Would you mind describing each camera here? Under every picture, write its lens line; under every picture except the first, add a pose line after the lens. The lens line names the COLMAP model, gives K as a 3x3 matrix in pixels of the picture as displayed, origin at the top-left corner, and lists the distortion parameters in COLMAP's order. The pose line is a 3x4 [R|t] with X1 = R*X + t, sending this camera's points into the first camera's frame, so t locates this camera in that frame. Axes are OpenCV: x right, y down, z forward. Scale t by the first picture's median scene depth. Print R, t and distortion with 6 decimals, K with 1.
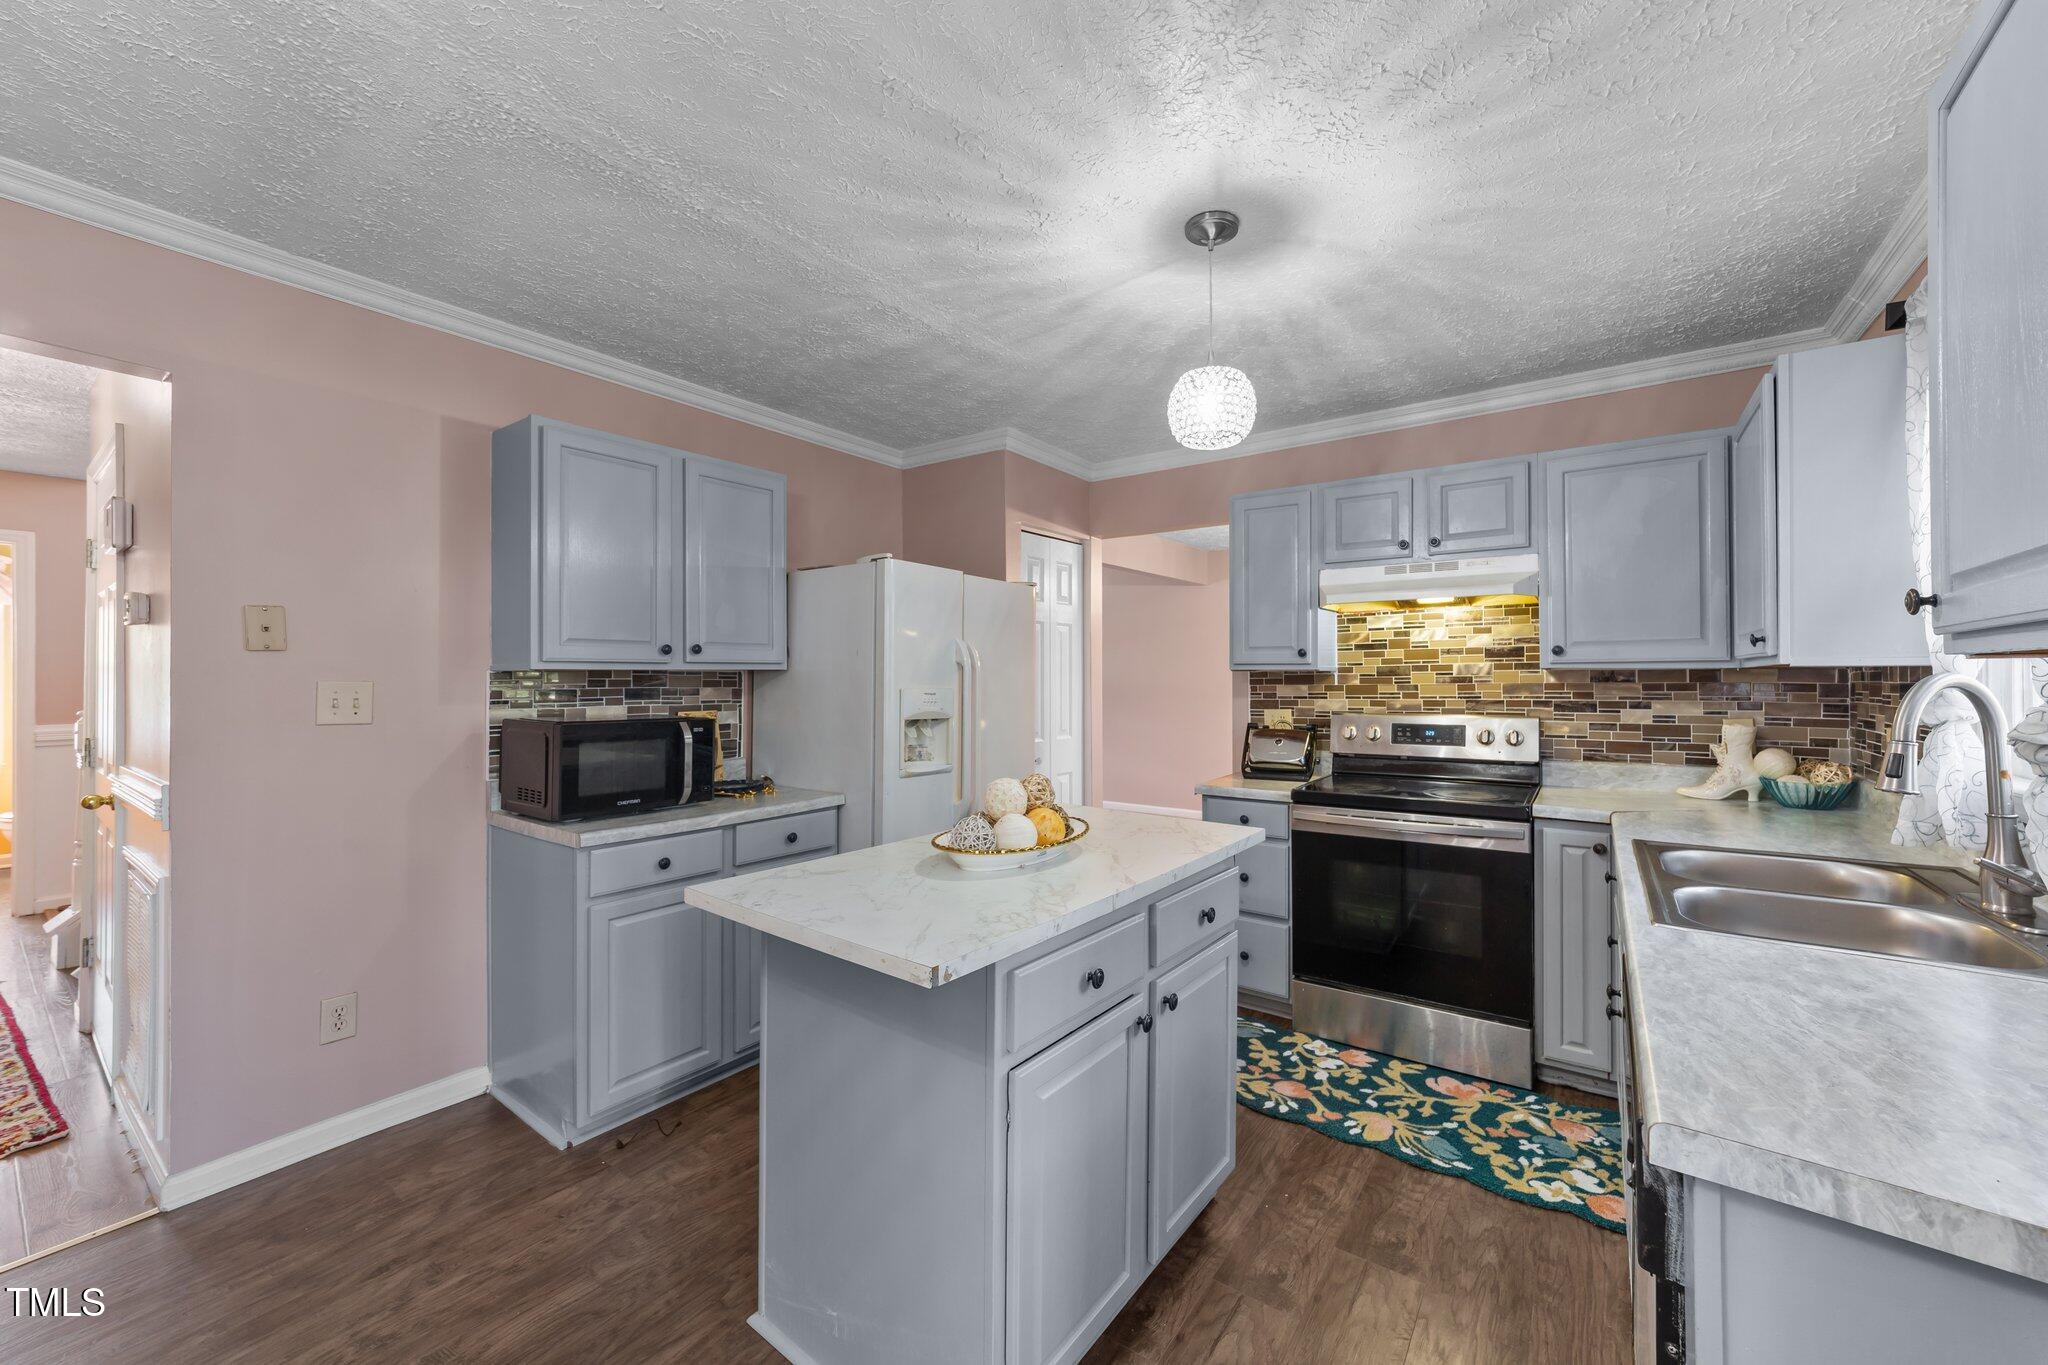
lens RADIAL K [[783.1, 0, 1043.1], [0, 783.1, 675.7], [0, 0, 1]] dist [-0.008765, 0.004663]
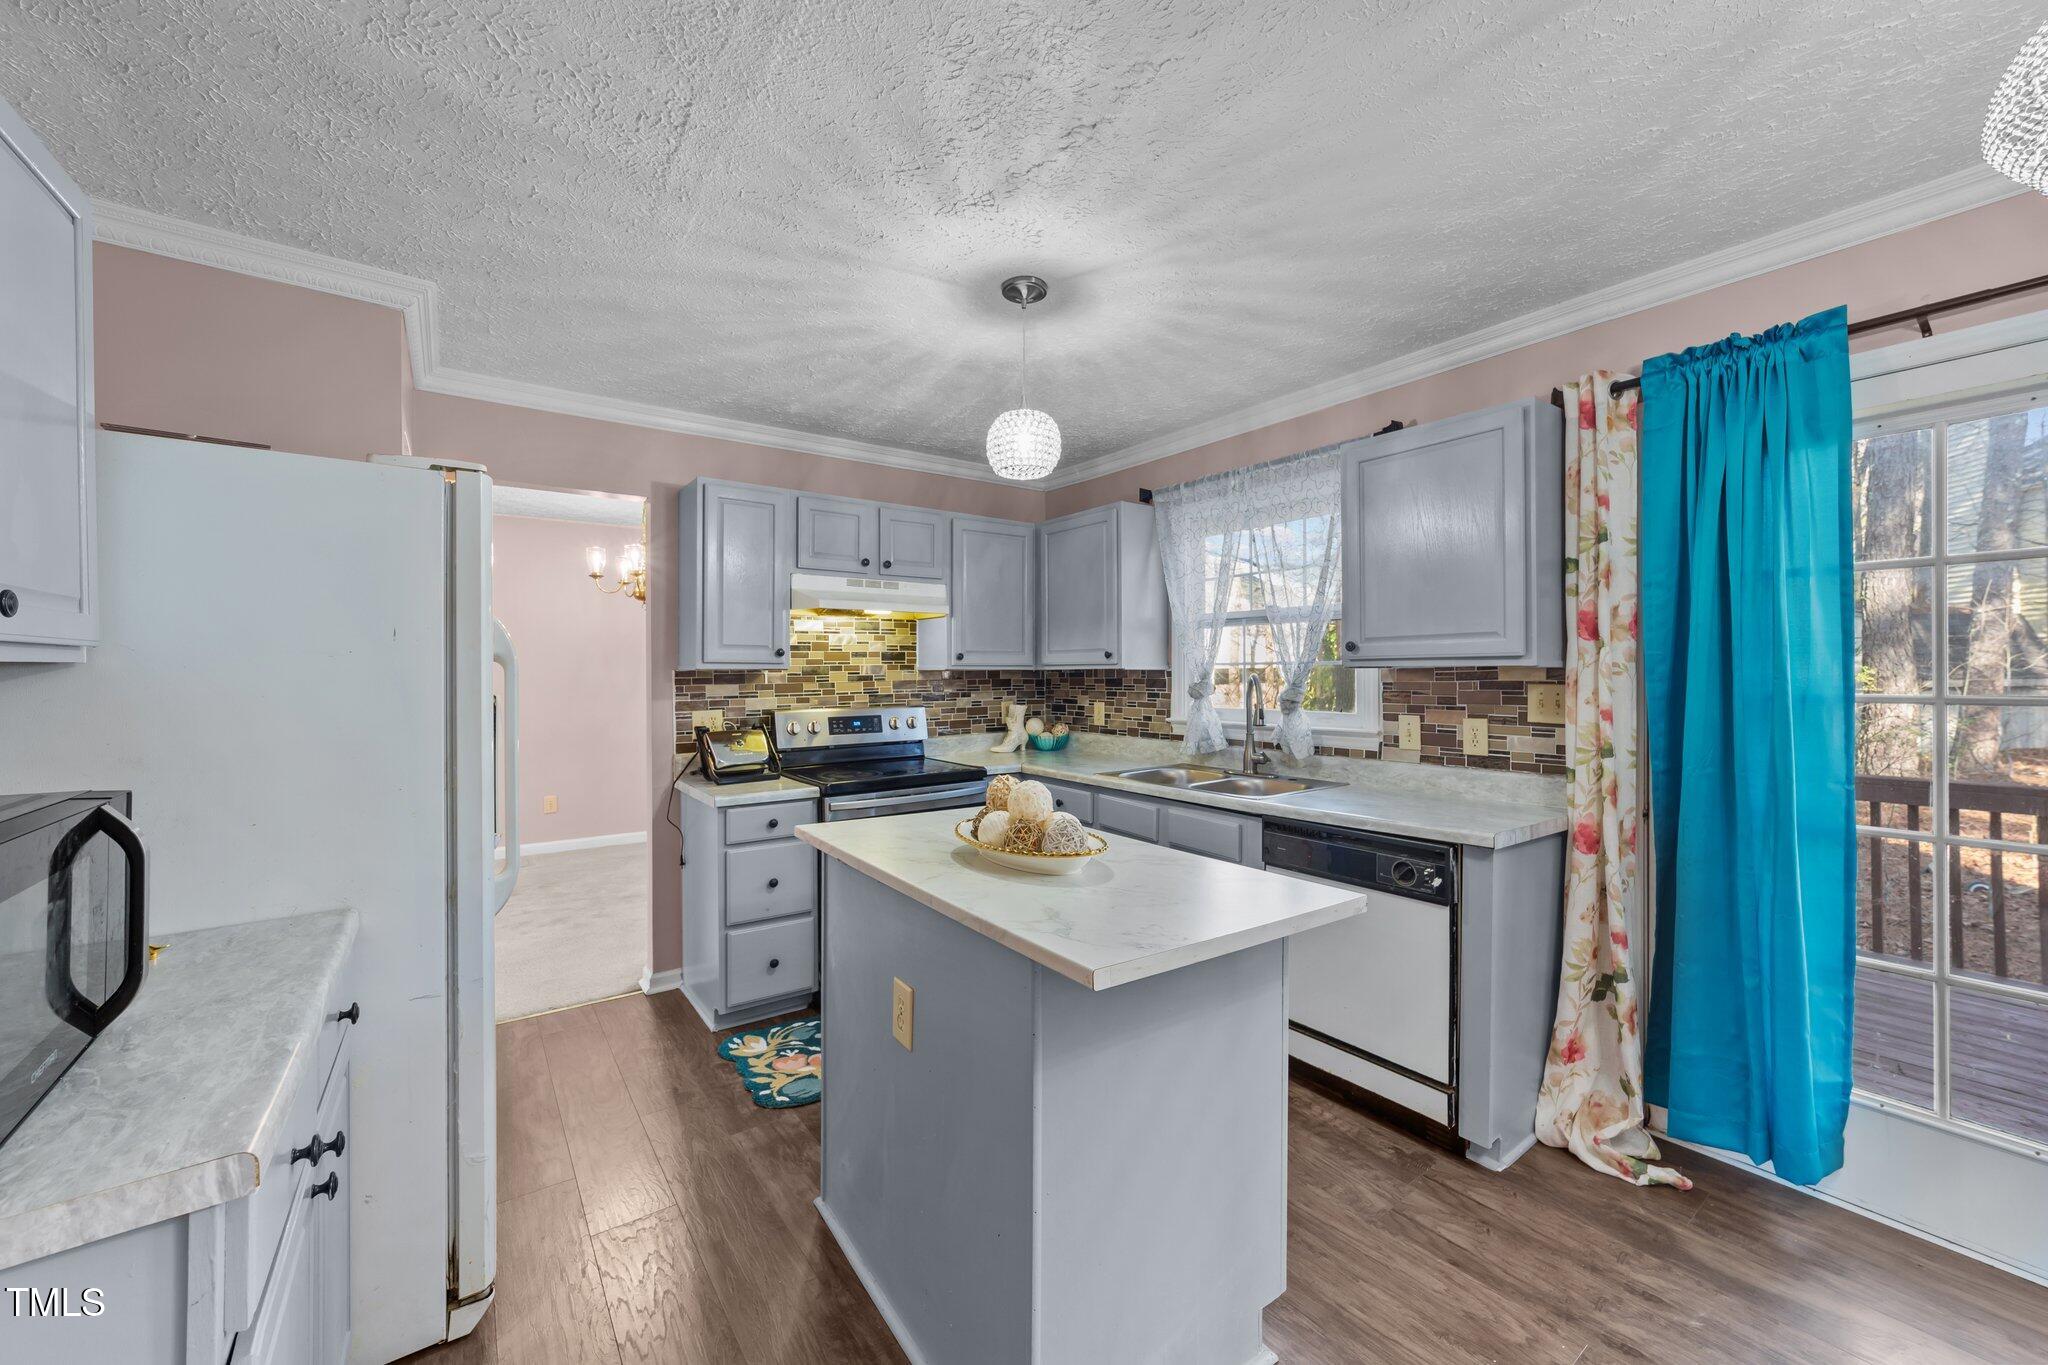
lens RADIAL K [[783.1, 0, 1018.9], [0, 783.1, 677.2], [0, 0, 1]] dist [-0.008765, 0.004663]
pose [[0.318211, -0.003461, 0.948014, -0.600537], [-0.000117, 0.999993, 0.003690, -0.000941], [-0.948020, -0.001285, 0.318208, 0.430086]]
